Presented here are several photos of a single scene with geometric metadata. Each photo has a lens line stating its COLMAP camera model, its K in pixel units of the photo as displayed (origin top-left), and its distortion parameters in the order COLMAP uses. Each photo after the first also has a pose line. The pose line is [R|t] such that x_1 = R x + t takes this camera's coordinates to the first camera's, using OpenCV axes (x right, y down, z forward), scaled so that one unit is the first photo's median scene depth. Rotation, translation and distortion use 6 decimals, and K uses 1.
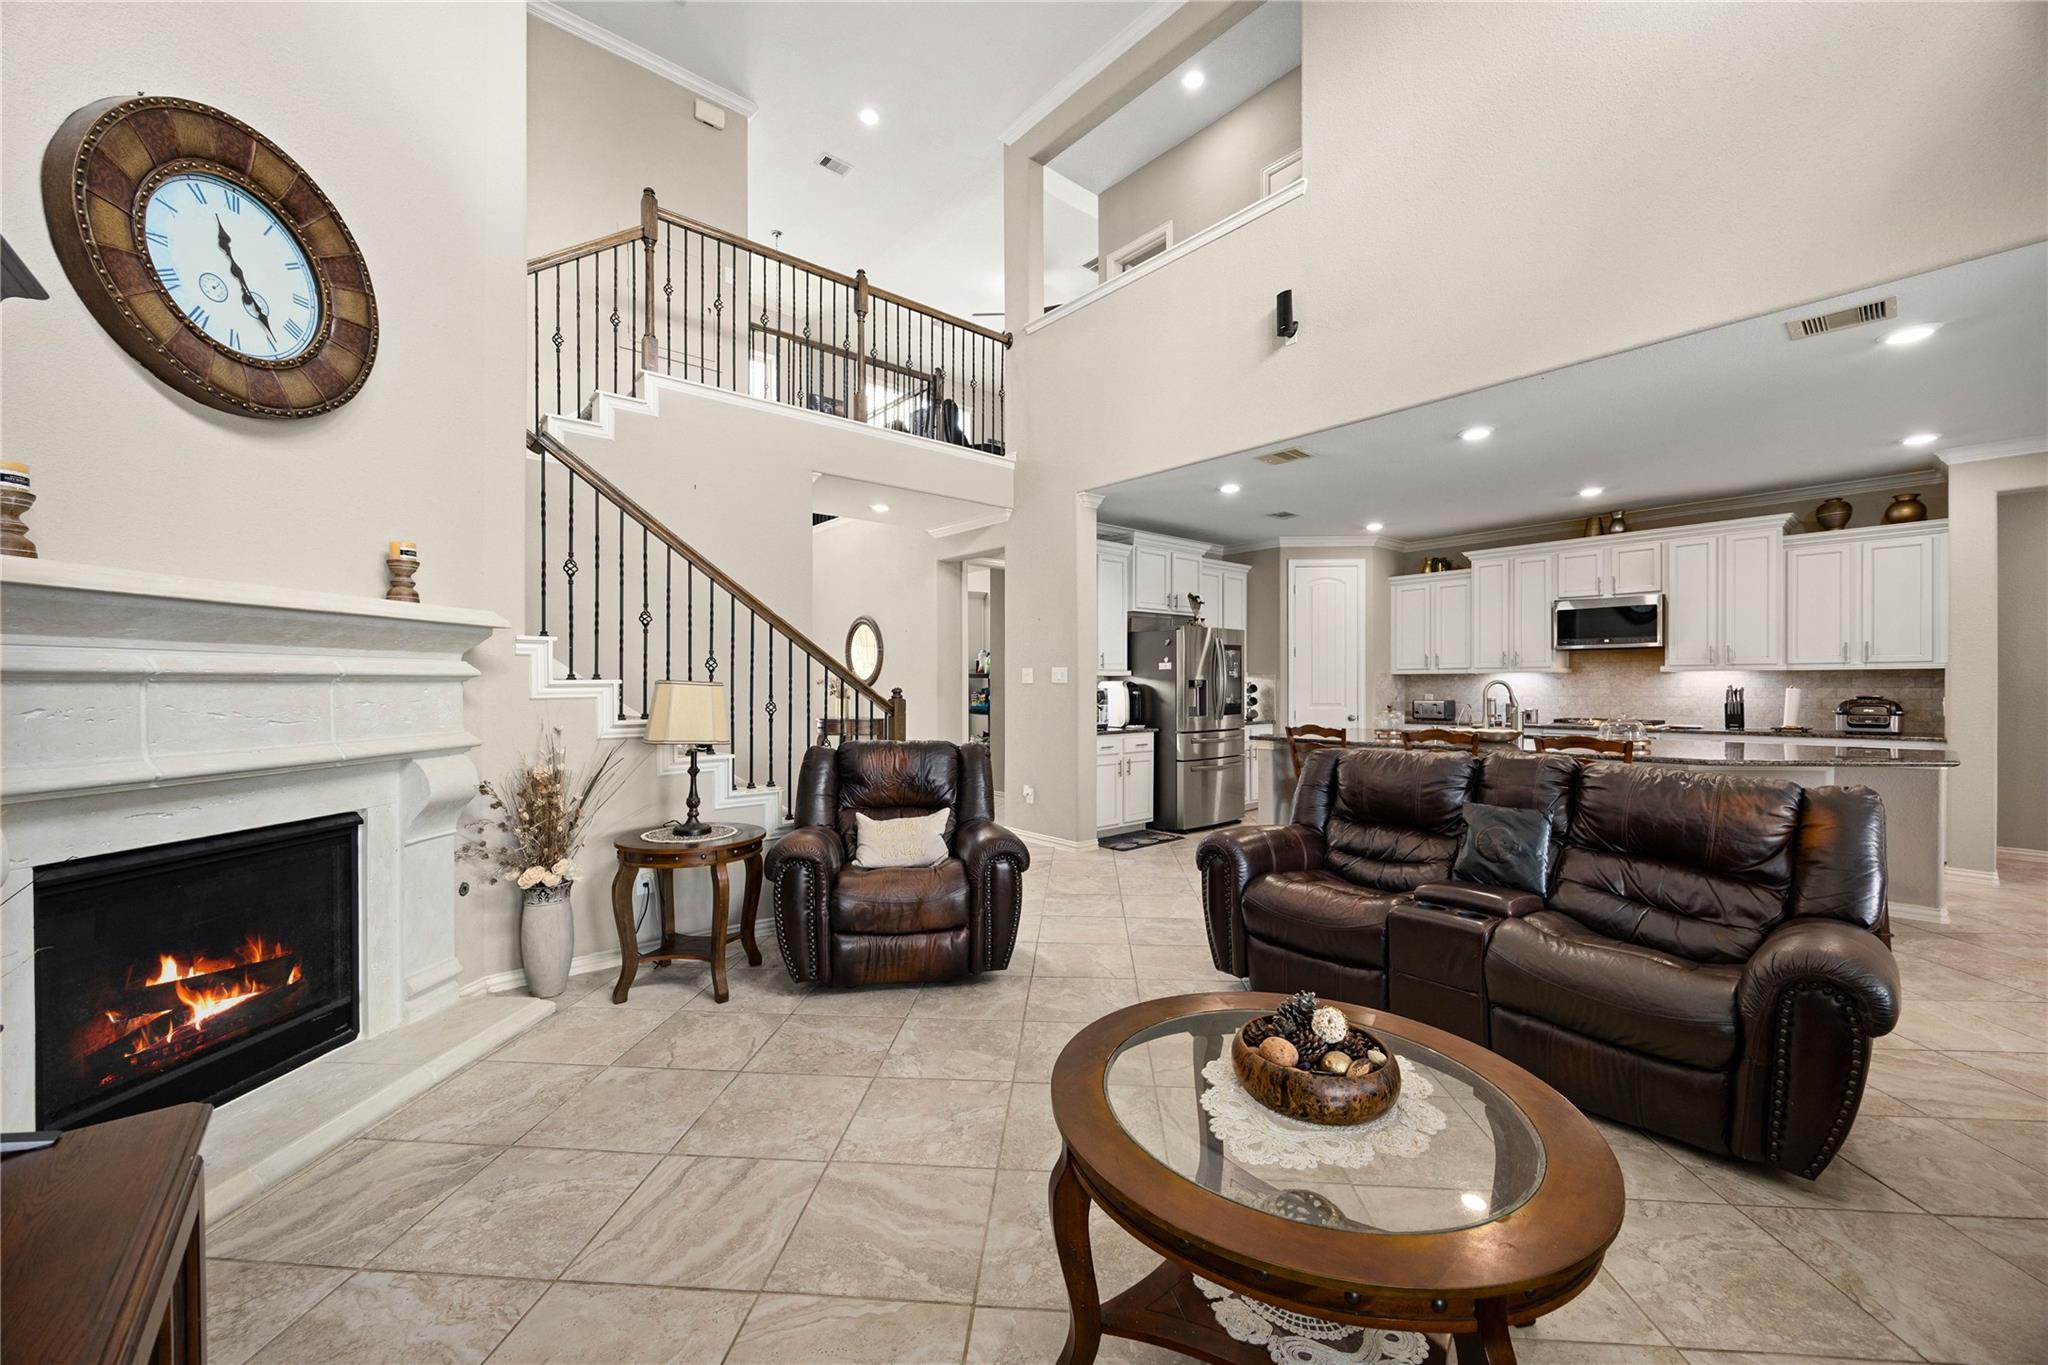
lens RADIAL K [[780.9, 0, 1015.7], [0, 780.9, 693.2], [0, 0, 1]] dist [-0.003342, -0.000283]
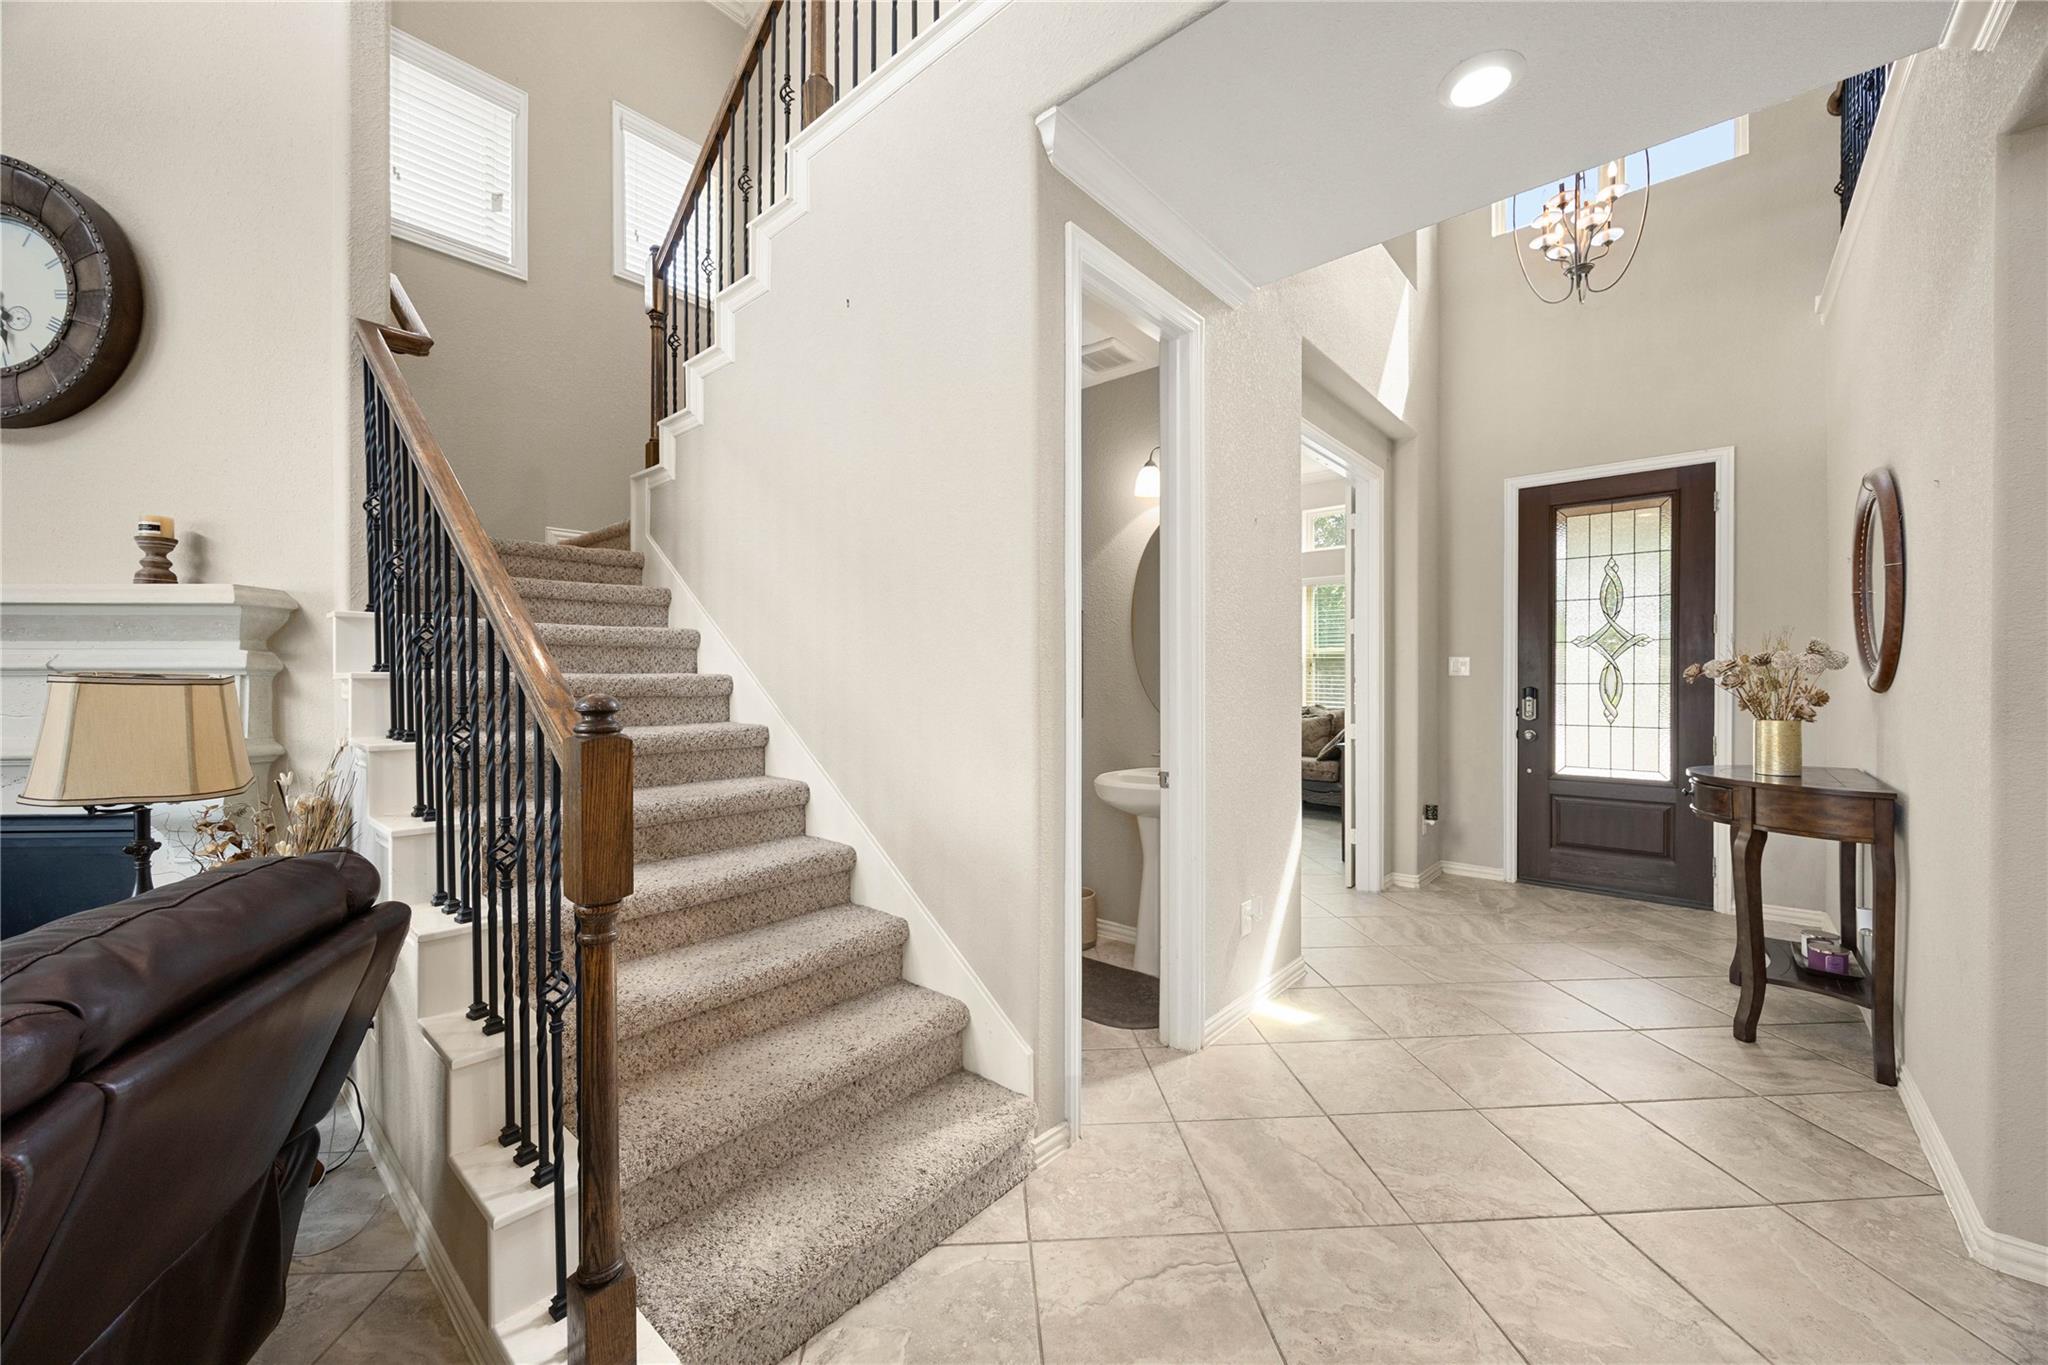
lens RADIAL K [[780.9, 0, 1014.1], [0, 780.9, 690.0], [0, 0, 1]] dist [-0.003342, -0.000283]
pose [[0.140116, 0.015082, -0.990020, 0.099386], [-0.010618, 0.999849, 0.013729, -0.008781], [0.990078, 0.008588, 0.140255, 0.801637]]
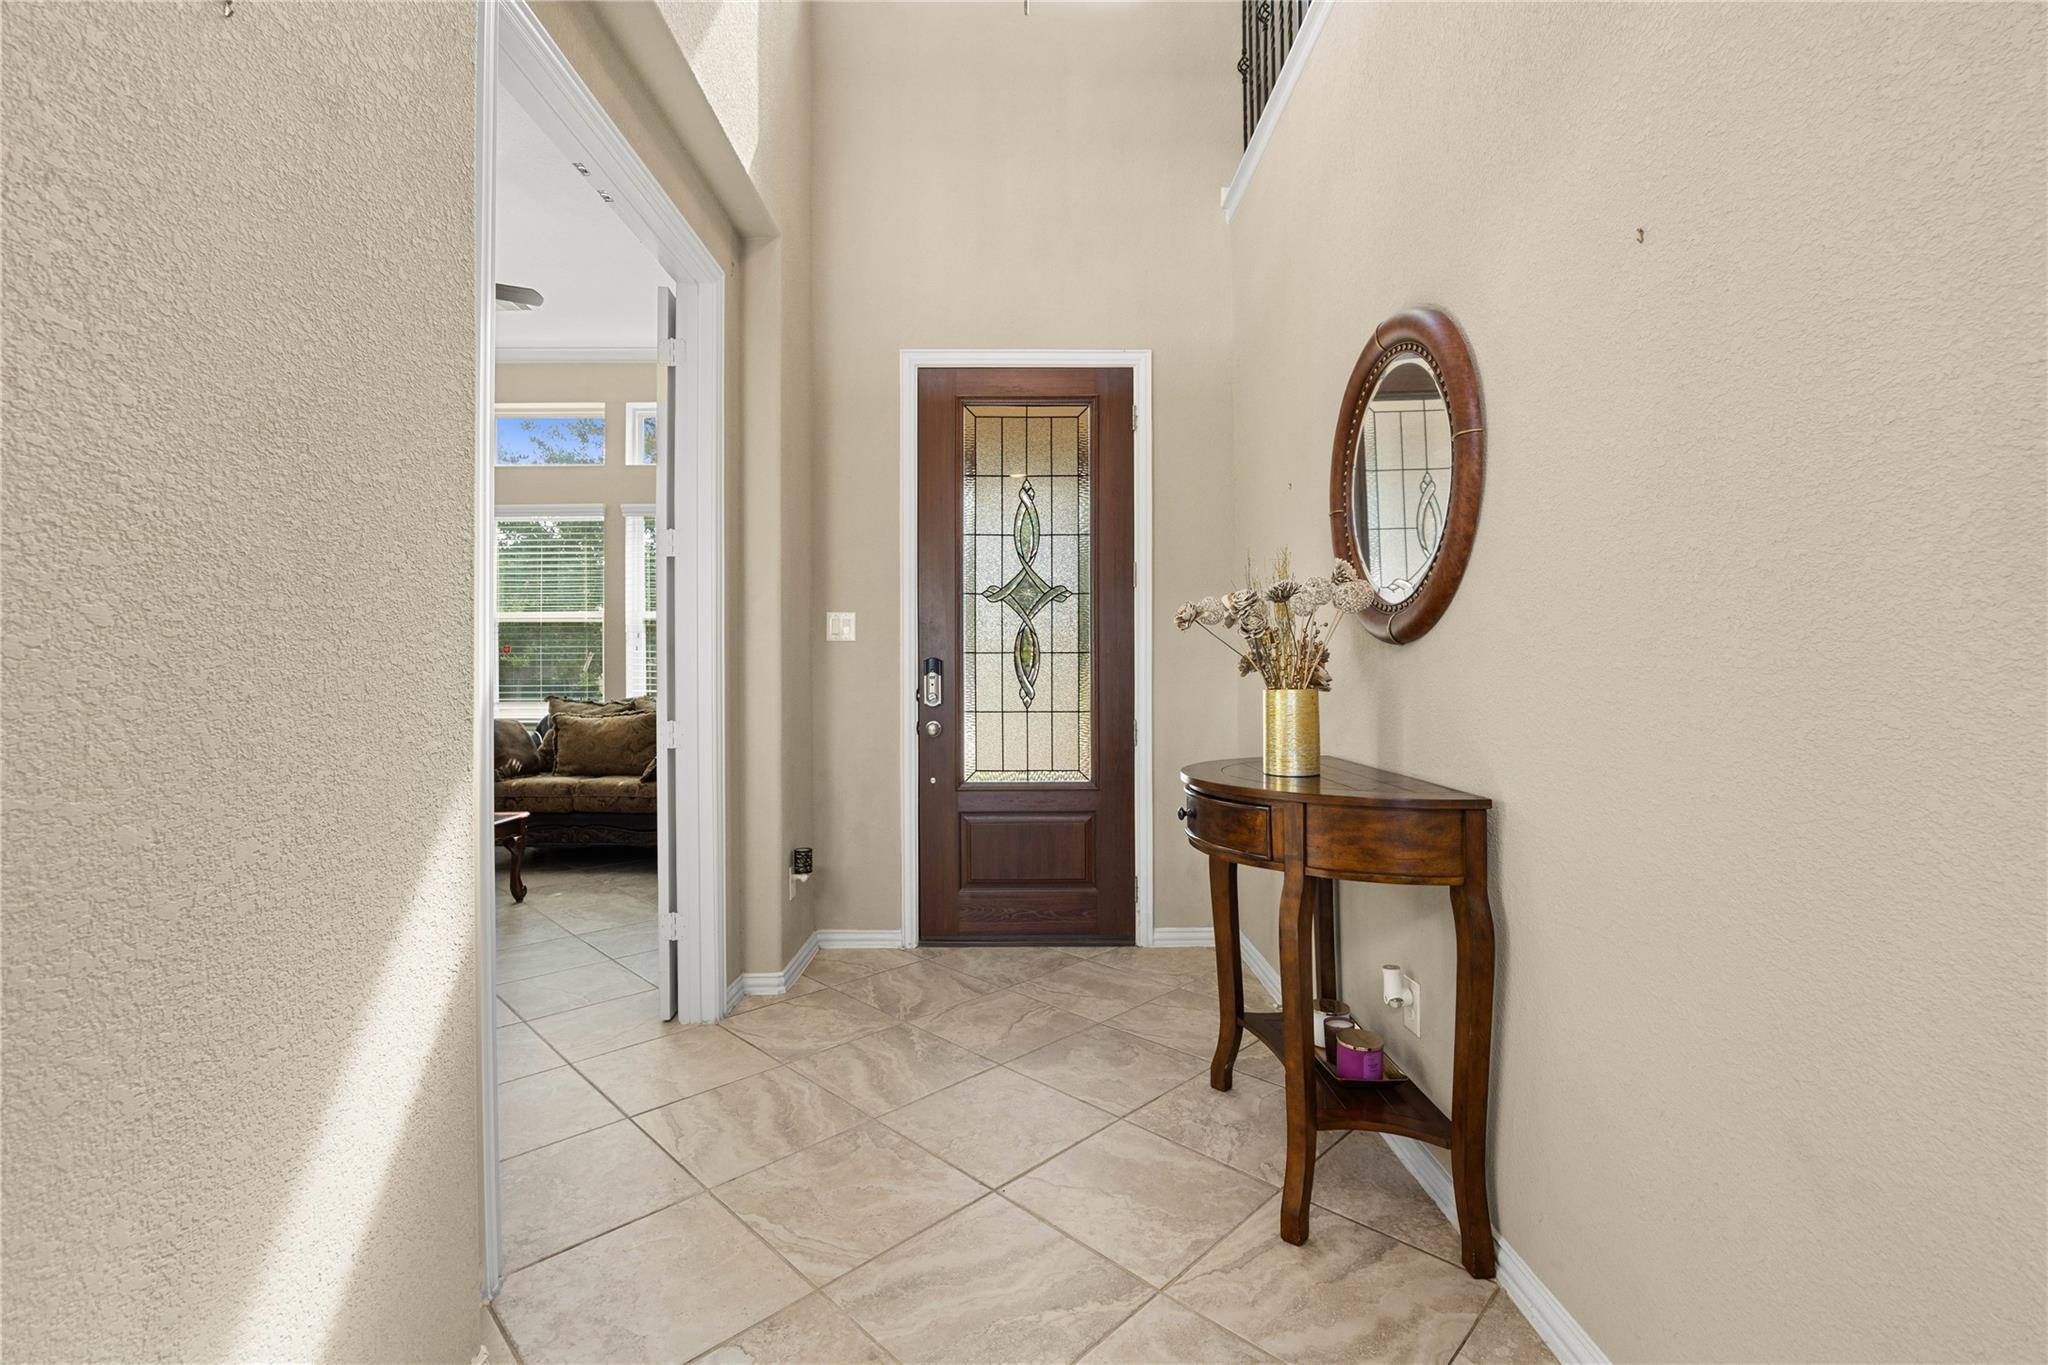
lens RADIAL K [[896.6, 0, 1024.7], [0, 896.6, 669.4], [0, 0, 1]] dist [-0.026200, -0.000178]
pose [[0.764942, -0.001696, -0.644097, -0.152639], [-0.008278, 0.999888, -0.012464, 0.008222], [0.644046, 0.014866, 0.764842, 0.989995]]
